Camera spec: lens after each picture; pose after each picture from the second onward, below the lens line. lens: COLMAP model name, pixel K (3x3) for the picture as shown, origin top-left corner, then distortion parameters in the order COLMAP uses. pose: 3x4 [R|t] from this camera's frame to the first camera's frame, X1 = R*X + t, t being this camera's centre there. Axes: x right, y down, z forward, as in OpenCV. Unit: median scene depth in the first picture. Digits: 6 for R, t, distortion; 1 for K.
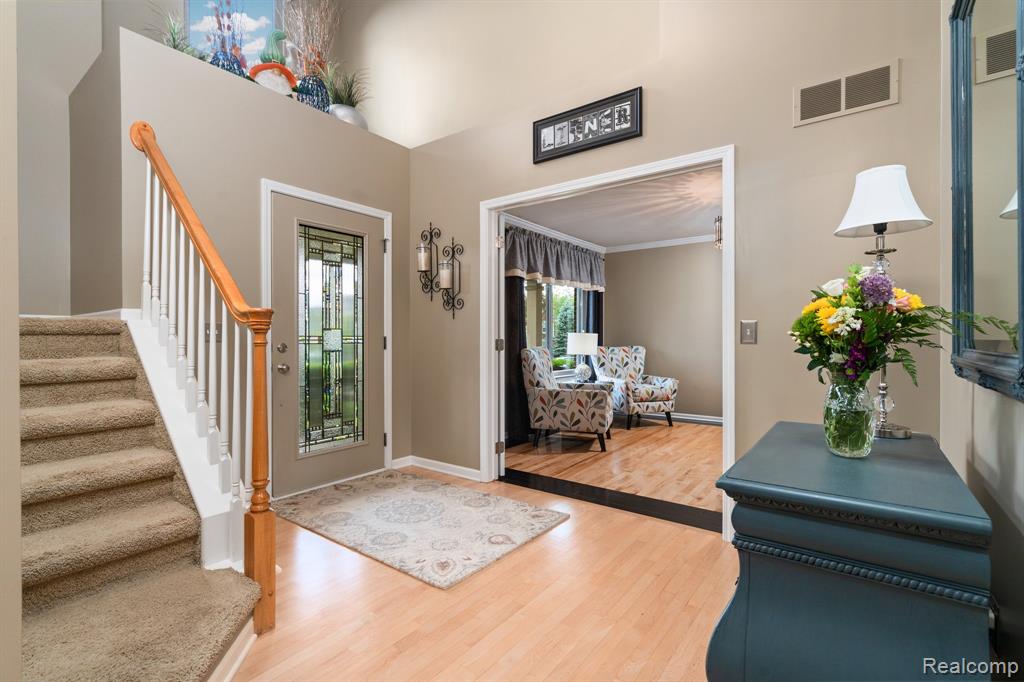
lens RADIAL K [[467.1, 0, 489.5], [0, 467.1, 340.0], [0, 0, 1]] dist [-0.000554, 0.001204]
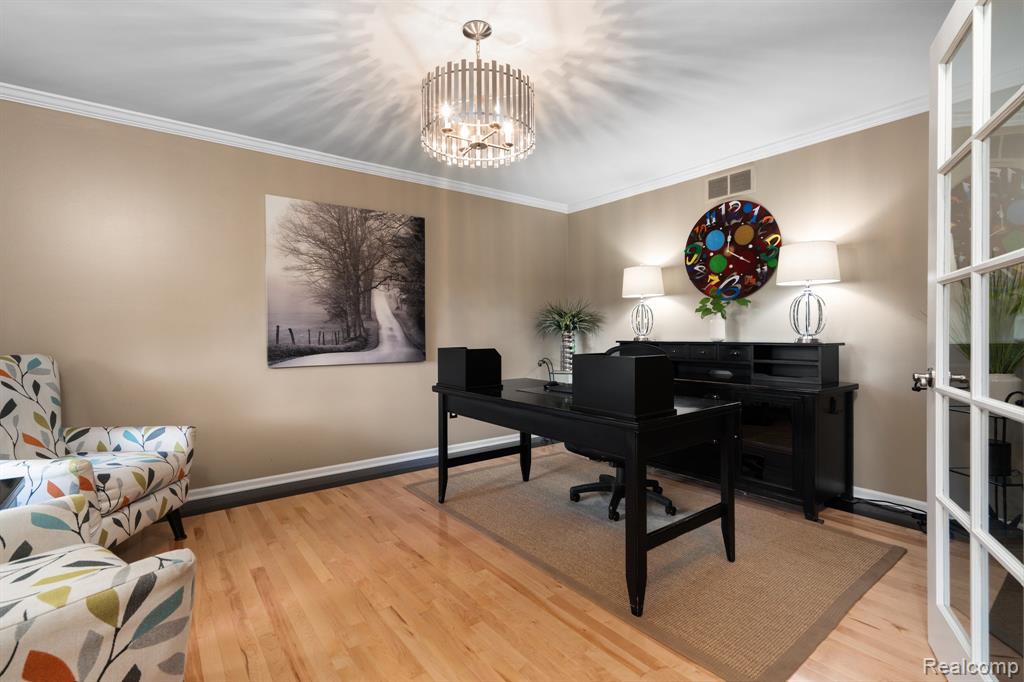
lens RADIAL K [[467.1, 0, 513.2], [0, 467.1, 339.5], [0, 0, 1]] dist [-0.000554, 0.001204]
pose [[0.227480, -0.008512, 0.973746, 0.078687], [0.005828, 0.999956, 0.007379, 0.000573], [-0.973765, 0.003996, 0.227519, 1.131170]]
